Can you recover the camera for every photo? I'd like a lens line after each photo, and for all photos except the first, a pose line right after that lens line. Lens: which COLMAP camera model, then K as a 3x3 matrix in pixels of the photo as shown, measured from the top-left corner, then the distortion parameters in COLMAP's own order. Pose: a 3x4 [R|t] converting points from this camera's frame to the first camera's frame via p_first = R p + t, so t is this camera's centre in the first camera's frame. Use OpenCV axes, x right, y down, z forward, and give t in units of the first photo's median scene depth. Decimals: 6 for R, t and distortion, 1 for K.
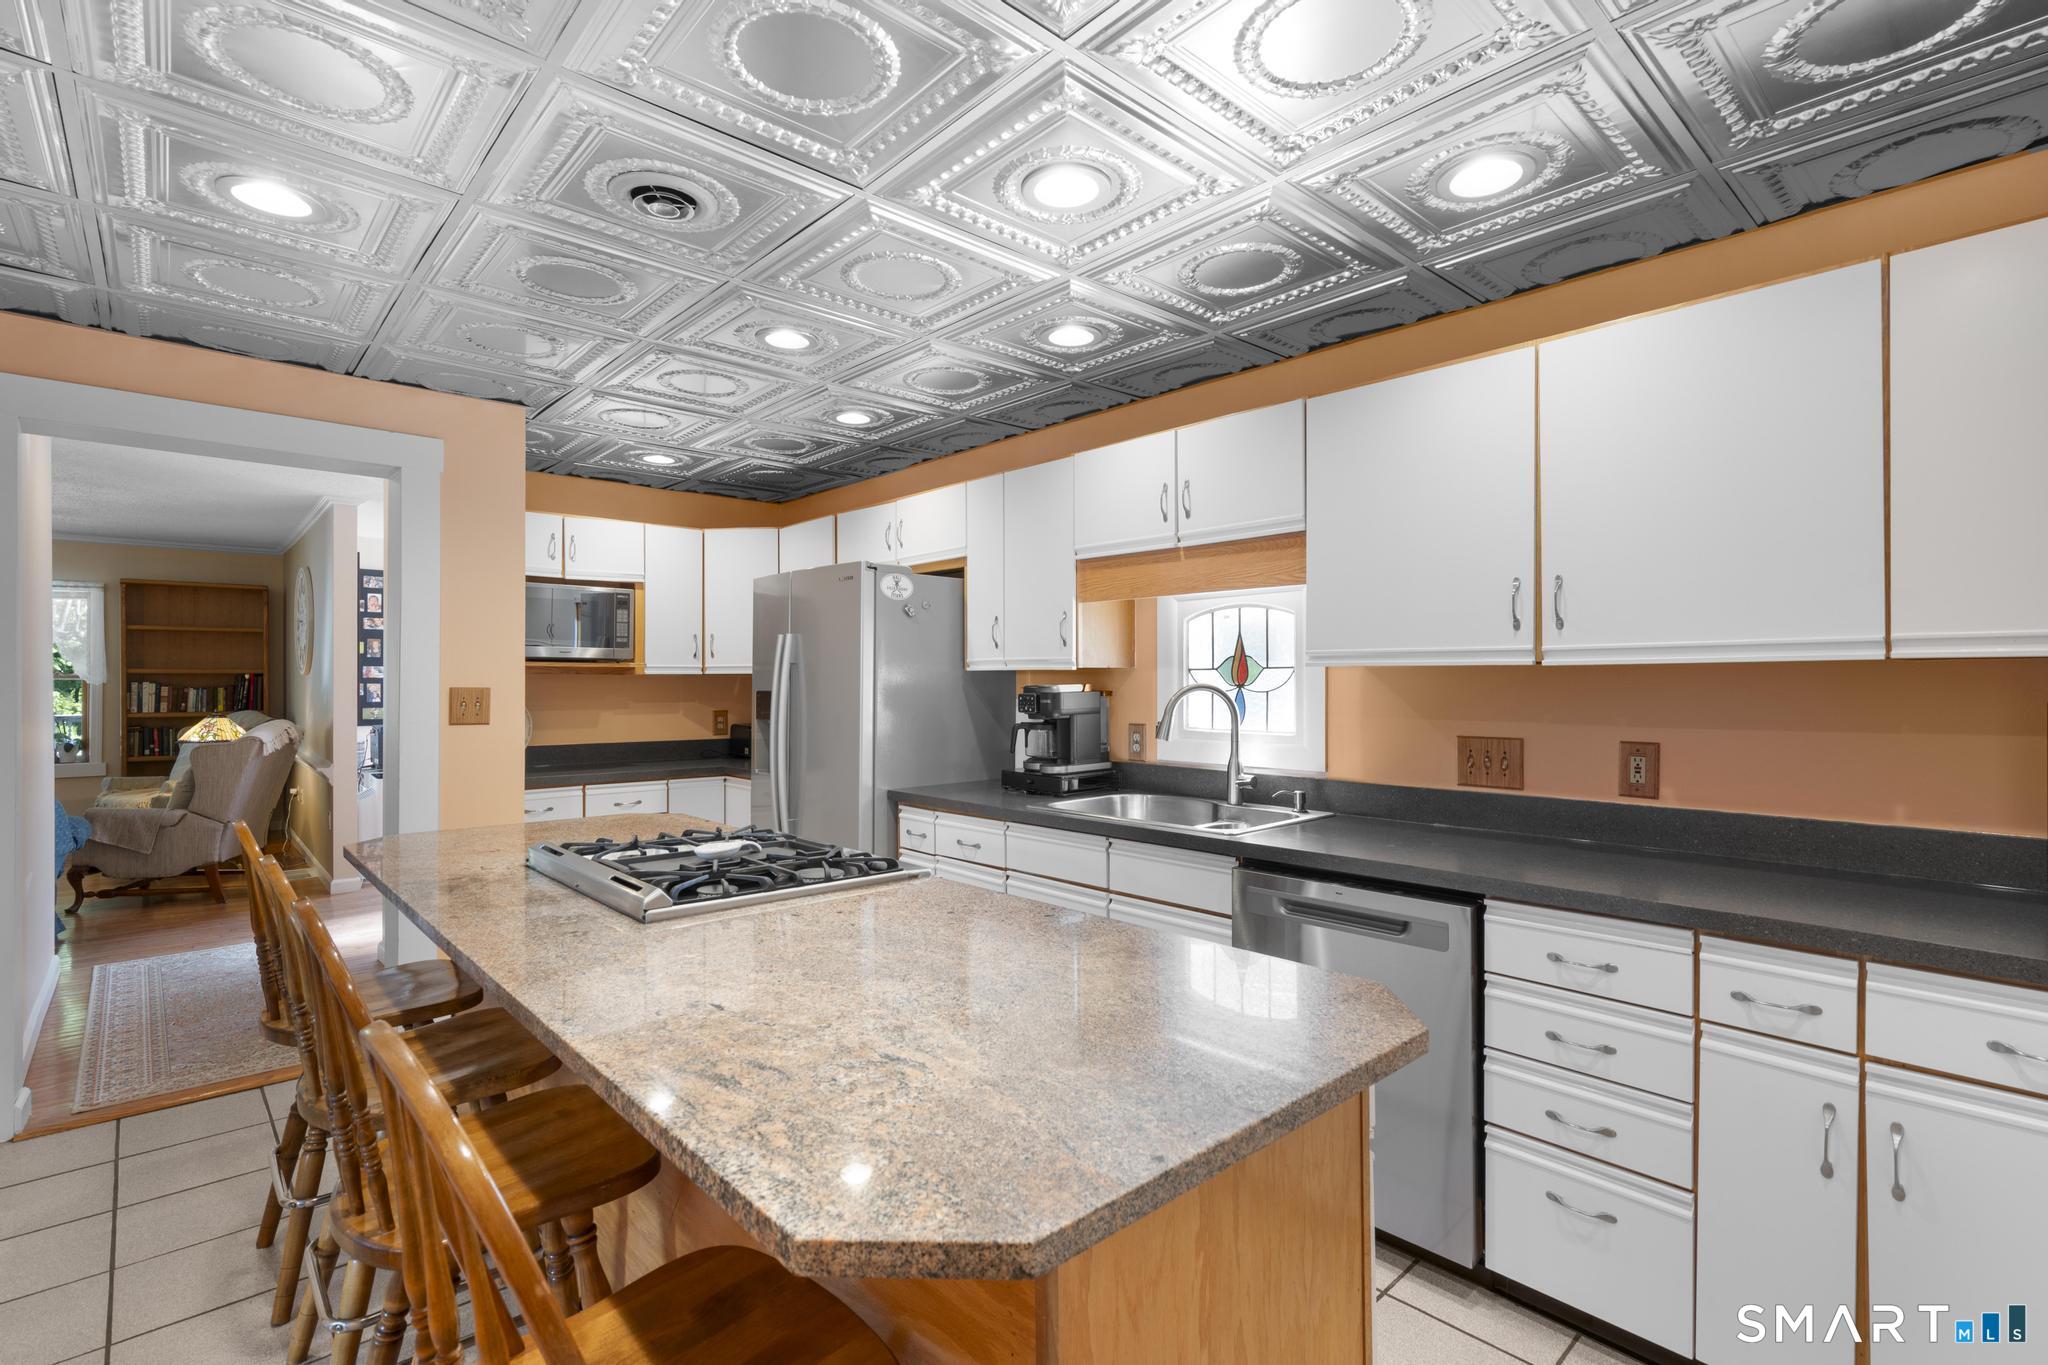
lens RADIAL K [[946.2, 0, 1020.3], [0, 946.2, 678.3], [0, 0, 1]] dist [-0.000397, 0.000666]
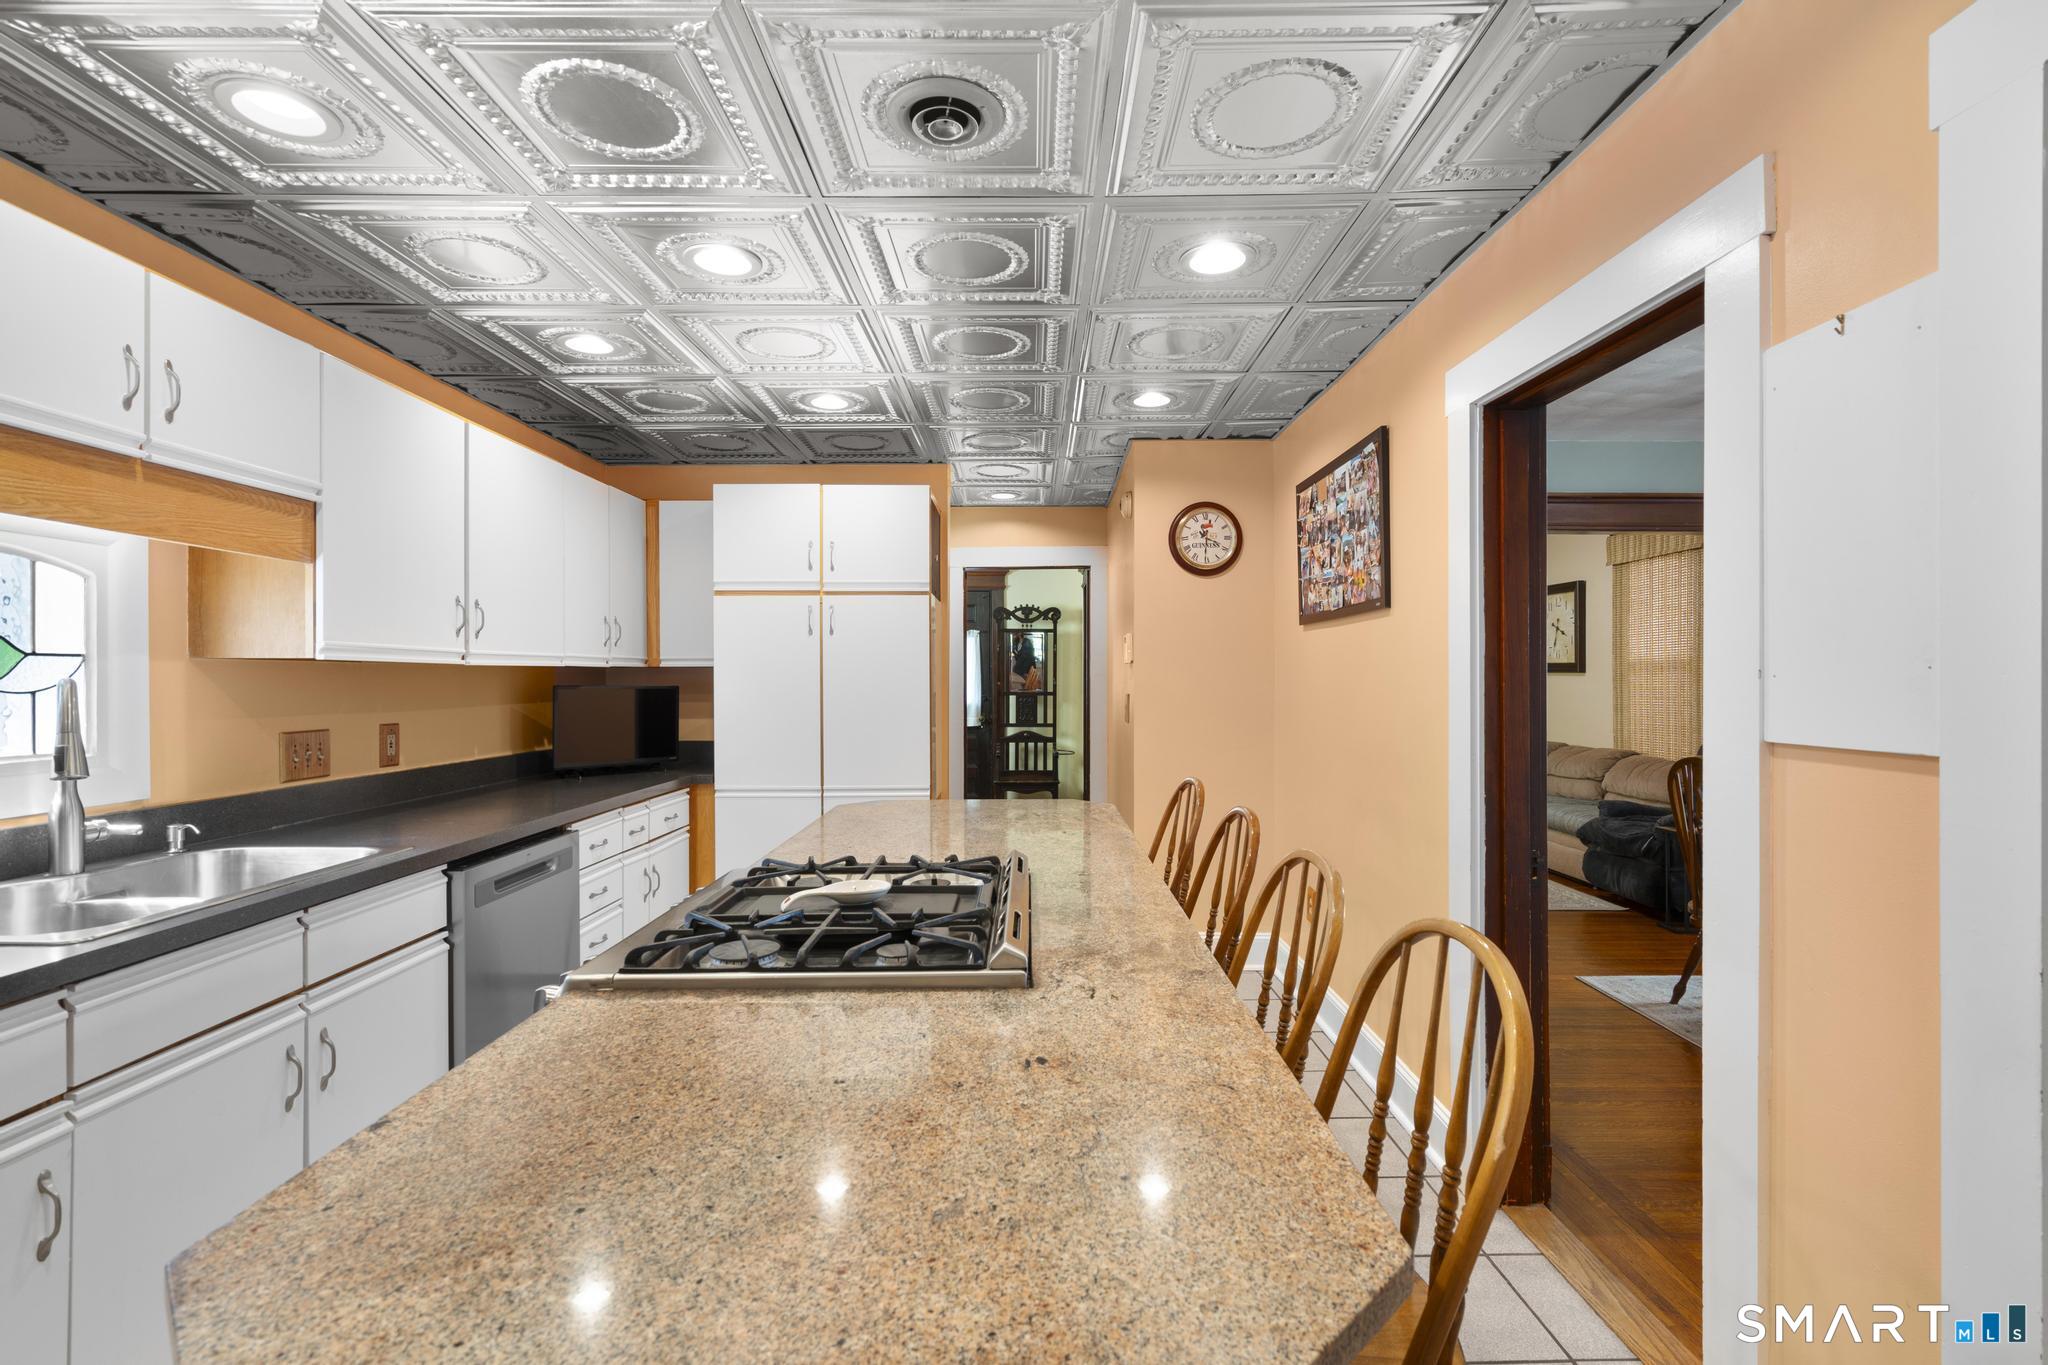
lens RADIAL K [[946.2, 0, 1032.4], [0, 946.2, 677.7], [0, 0, 1]] dist [-0.000397, 0.000666]
pose [[-0.739233, 0.002501, 0.673445, -0.775158], [0.000380, 0.999994, -0.003297, 0.008100], [-0.673449, -0.002181, -0.739230, 1.212224]]
